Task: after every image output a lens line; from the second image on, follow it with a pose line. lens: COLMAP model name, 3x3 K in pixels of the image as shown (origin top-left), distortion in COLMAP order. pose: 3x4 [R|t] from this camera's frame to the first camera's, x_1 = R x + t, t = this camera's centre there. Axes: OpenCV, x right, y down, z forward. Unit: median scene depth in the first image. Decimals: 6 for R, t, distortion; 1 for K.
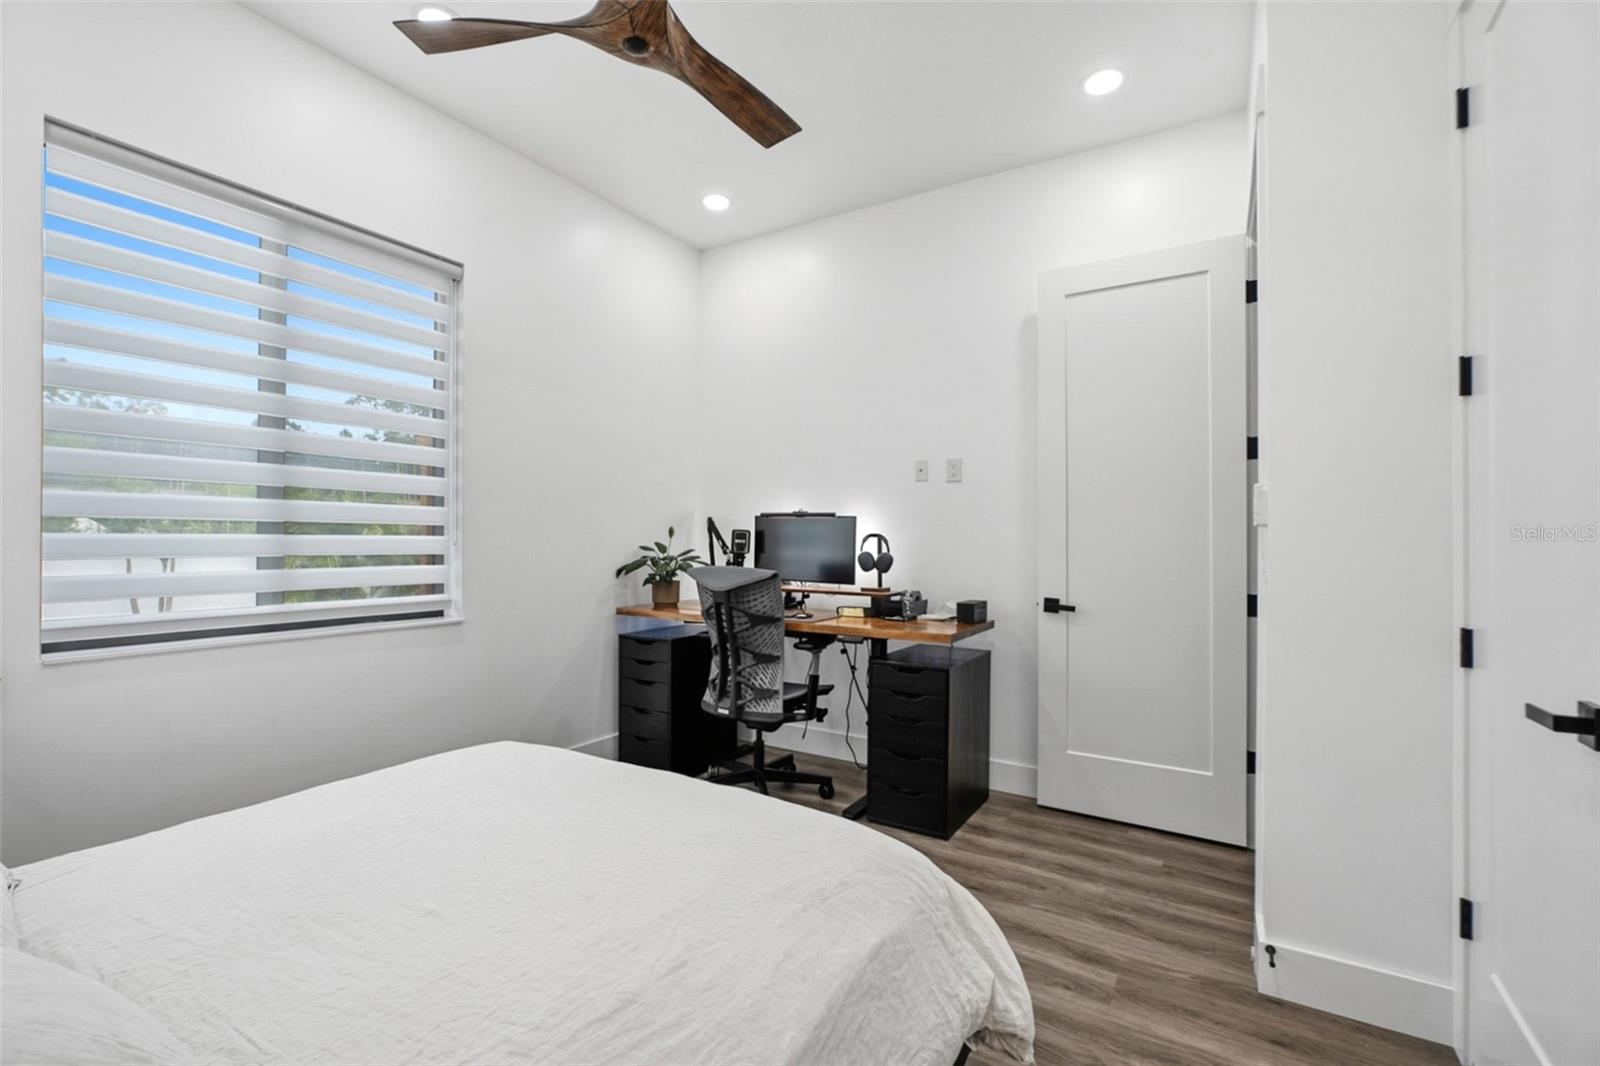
lens RADIAL K [[711.2, 0, 784.3], [0, 711.2, 547.3], [0, 0, 1]] dist [-0.001043, -0.000390]
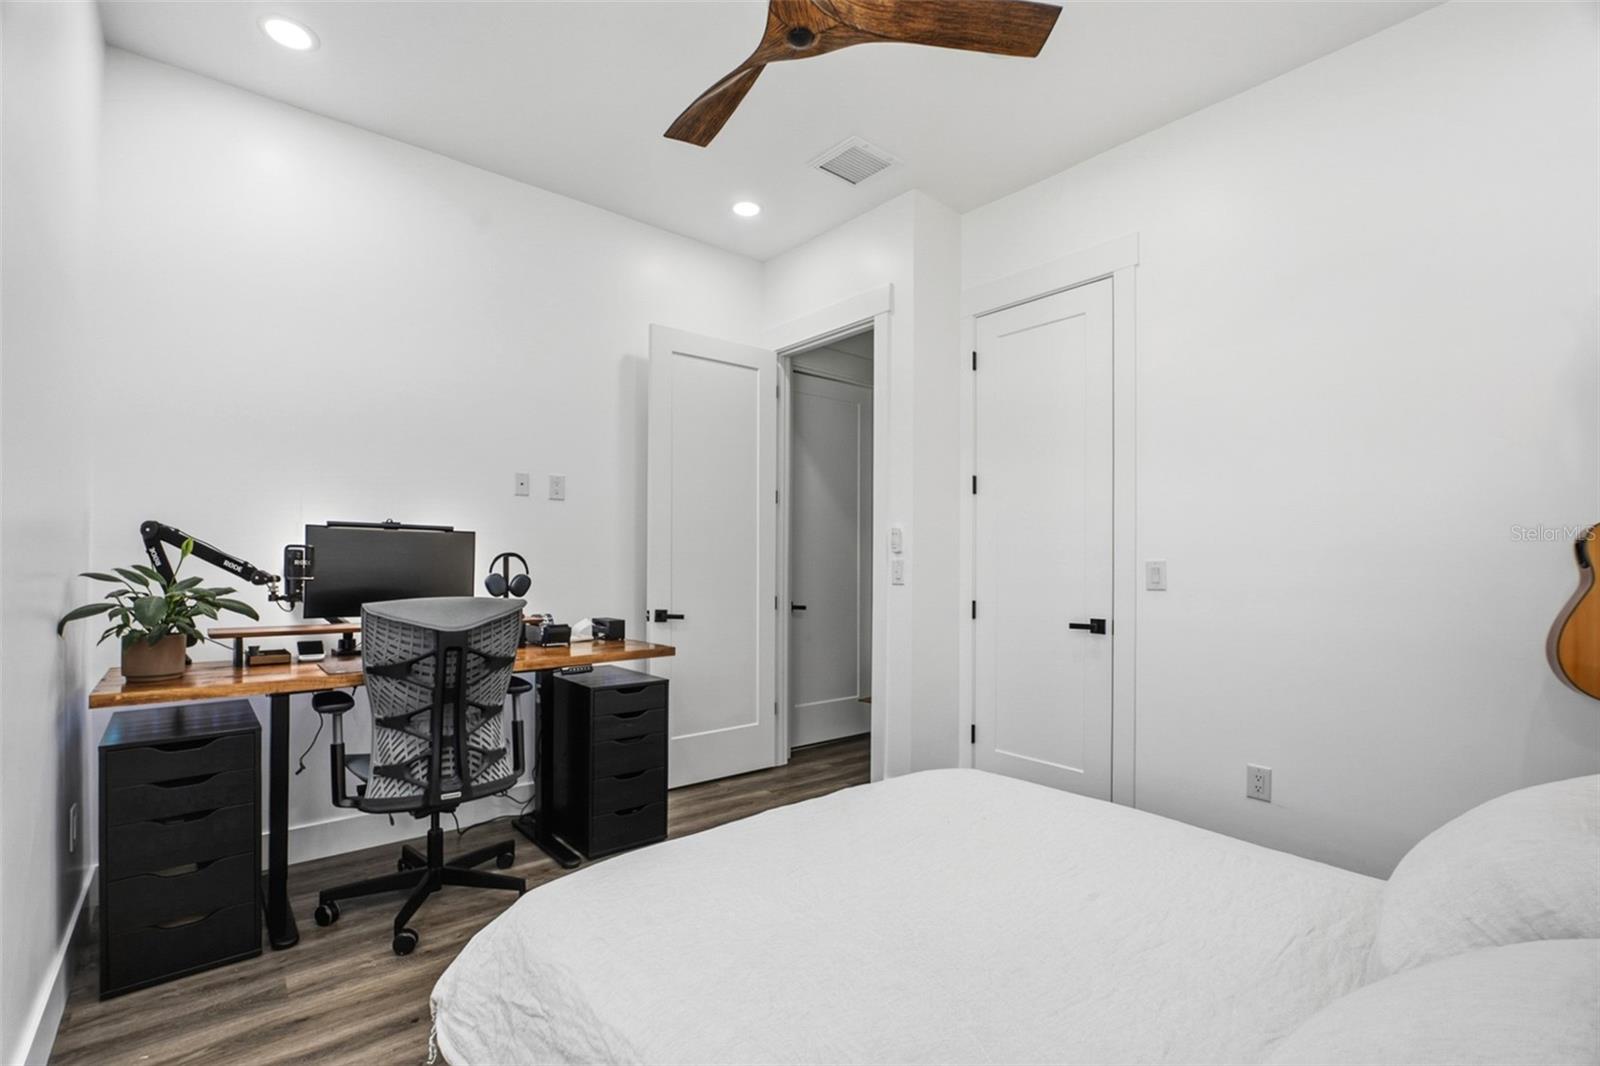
lens RADIAL K [[723.7, 0, 801.3], [0, 723.7, 561.8], [0, 0, 1]] dist [0.000073, 0.000008]
pose [[0.310574, -0.008301, 0.950513, -0.673267], [0.010143, 0.999934, 0.005419, -0.010190], [-0.950495, 0.007958, 0.310638, 0.419978]]
